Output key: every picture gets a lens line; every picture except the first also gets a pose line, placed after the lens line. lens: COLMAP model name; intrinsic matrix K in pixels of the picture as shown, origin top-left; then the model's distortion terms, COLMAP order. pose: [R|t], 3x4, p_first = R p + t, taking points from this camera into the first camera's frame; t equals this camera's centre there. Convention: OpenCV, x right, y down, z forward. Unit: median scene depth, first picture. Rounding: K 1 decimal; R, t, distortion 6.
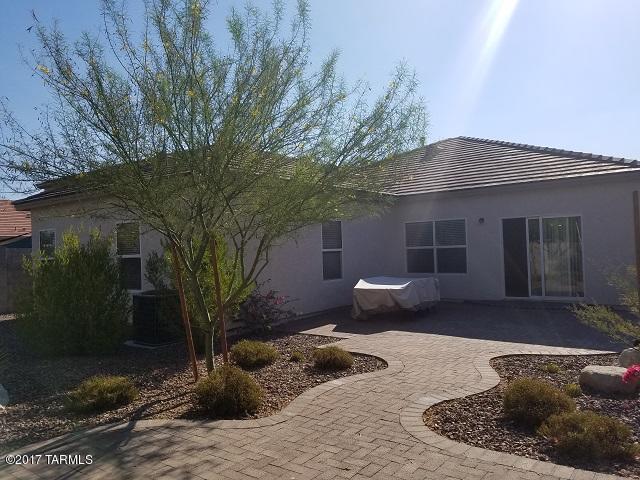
lens RADIAL K [[490.9, 0, 320.0], [0, 490.9, 240.0], [0, 0, 1]] dist [0.189406, -0.001487]
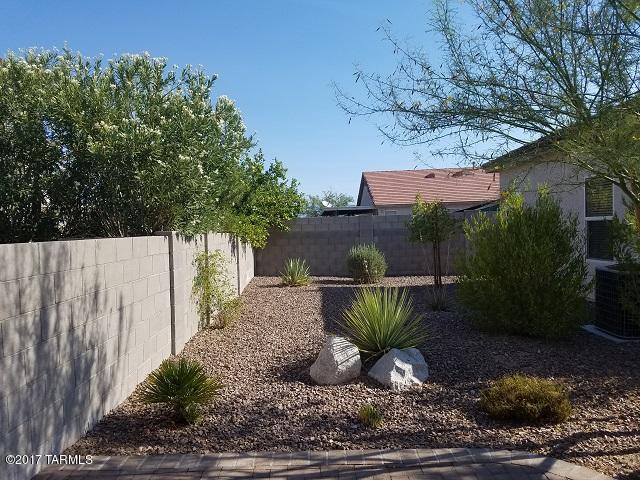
lens RADIAL K [[492.8, 0, 320.0], [0, 492.8, 240.0], [0, 0, 1]] dist [-0.003096, -0.006944]
pose [[0.601769, 0.046454, -0.797318, -0.032619], [0.016070, 0.997401, 0.070240, 0.005893], [0.798508, -0.055081, 0.599459, 0.337969]]
